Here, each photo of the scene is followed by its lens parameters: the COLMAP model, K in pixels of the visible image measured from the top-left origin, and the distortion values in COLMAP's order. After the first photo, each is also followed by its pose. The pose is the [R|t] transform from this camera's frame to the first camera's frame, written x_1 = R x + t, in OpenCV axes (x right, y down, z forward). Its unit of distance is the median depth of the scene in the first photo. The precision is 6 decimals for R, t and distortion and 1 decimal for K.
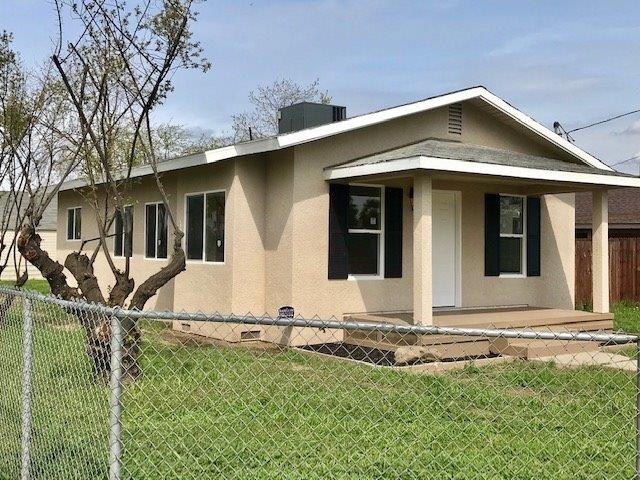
lens RADIAL K [[759.7, 0, 320.5], [0, 759.7, 221.8], [0, 0, 1]] dist [0.036807, -0.011249]
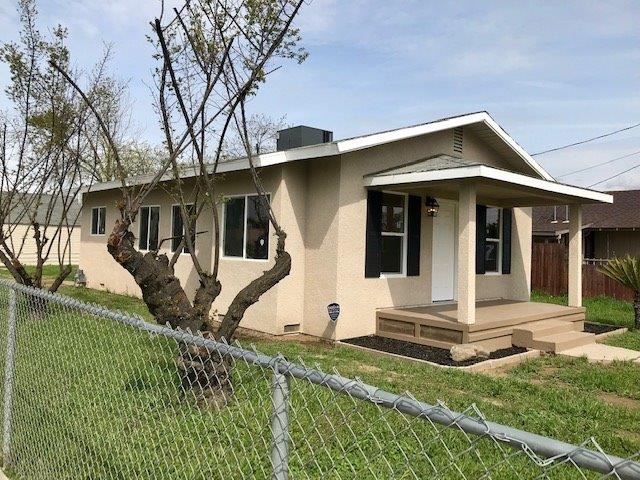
lens RADIAL K [[525.6, 0, 321.2], [0, 525.6, 228.0], [0, 0, 1]] dist [0.052476, -0.076273]
pose [[0.990805, 0.024670, 0.133031, -0.151023], [-0.025385, 0.999671, 0.003681, 0.003186], [-0.132897, -0.007024, 0.991105, 0.250668]]
